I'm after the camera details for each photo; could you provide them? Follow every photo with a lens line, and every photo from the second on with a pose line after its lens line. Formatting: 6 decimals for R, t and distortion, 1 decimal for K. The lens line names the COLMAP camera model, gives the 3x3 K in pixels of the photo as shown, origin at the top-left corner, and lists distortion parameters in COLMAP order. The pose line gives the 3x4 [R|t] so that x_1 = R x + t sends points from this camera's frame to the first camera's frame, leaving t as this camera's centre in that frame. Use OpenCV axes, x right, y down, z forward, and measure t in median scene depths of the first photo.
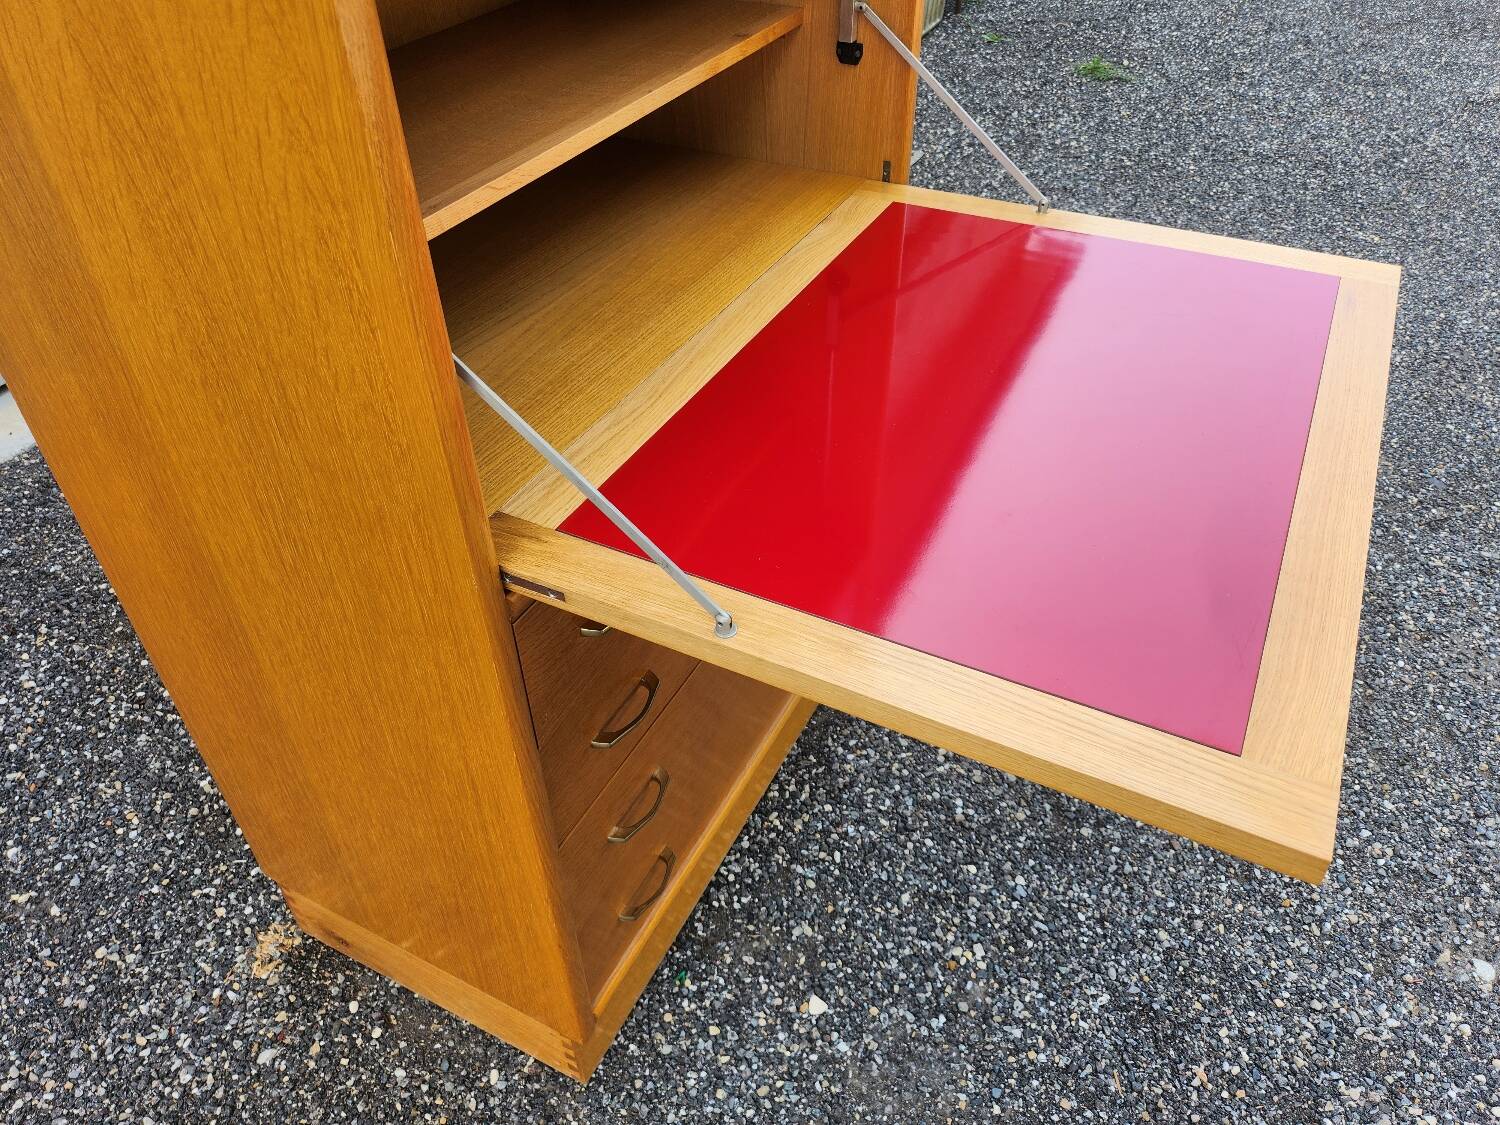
lens RADIAL K [[1064.7, 0, 746.9], [0, 1064.7, 564.5], [0, 0, 1]] dist [0.058827, -0.068987]
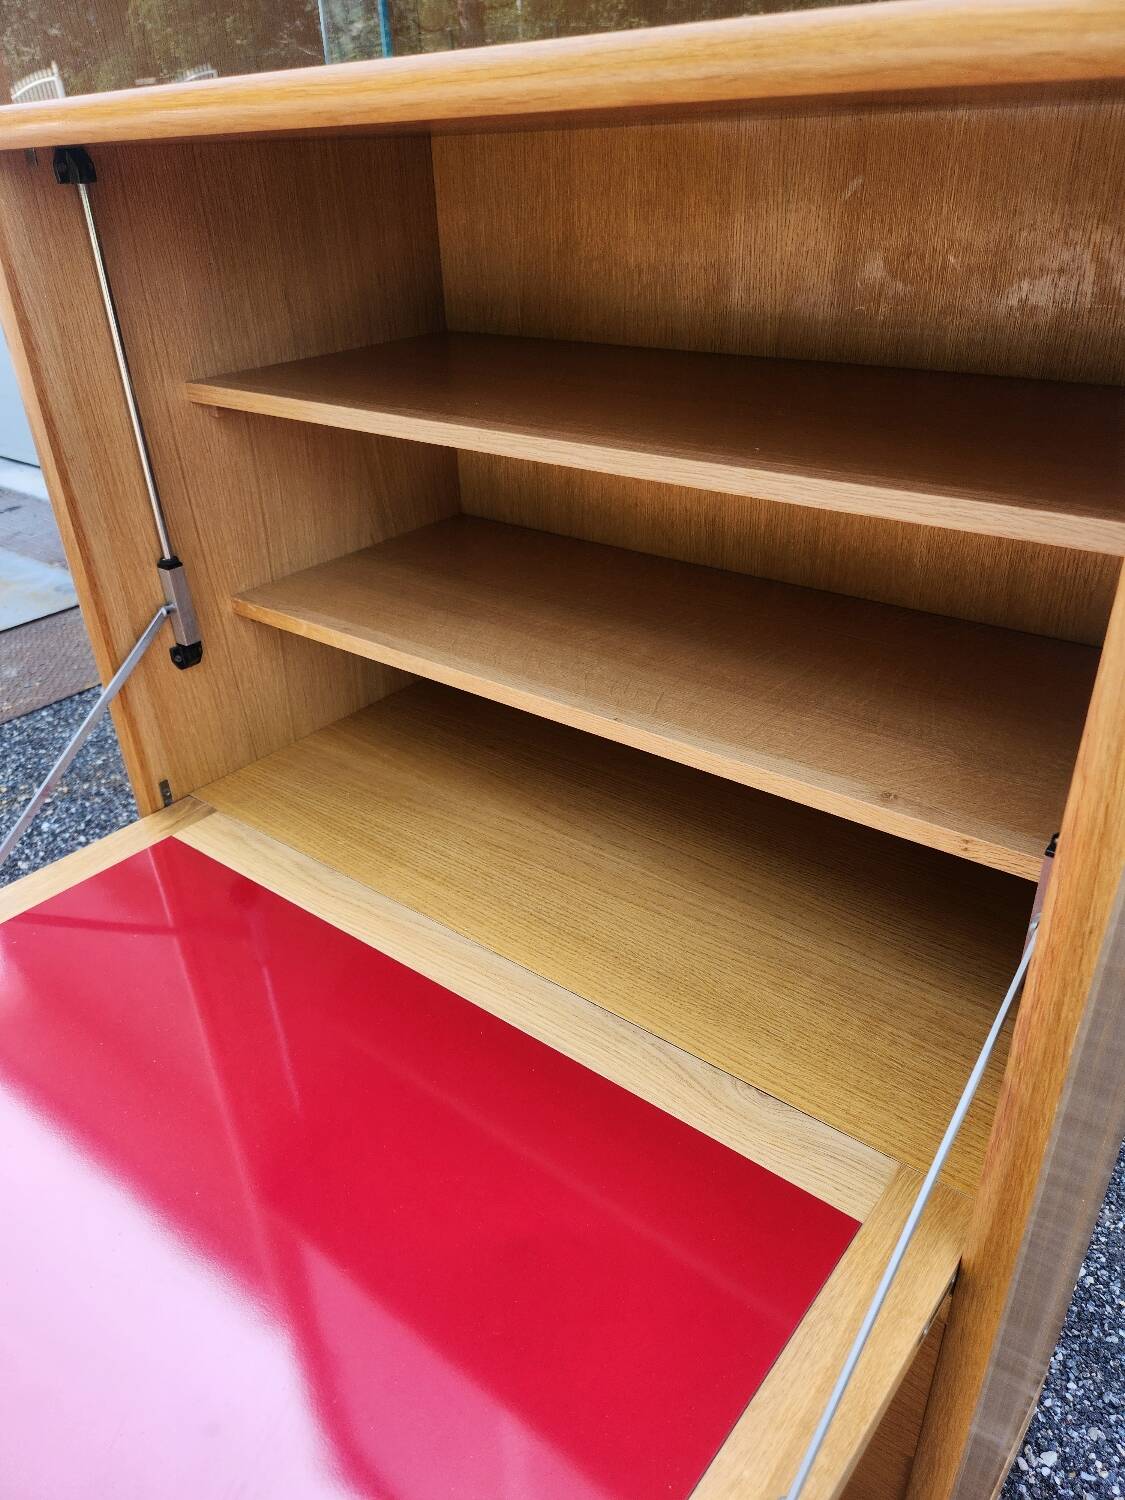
lens RADIAL K [[1074.9, 0, 563.9], [0, 1074.9, 772.8], [0, 0, 1]] dist [0.027397, -0.033887]
pose [[-0.202841, 0.510667, -0.835509, 0.426289], [-0.602443, 0.607572, 0.517609, -0.575813], [0.771958, 0.608339, 0.184407, 0.612608]]
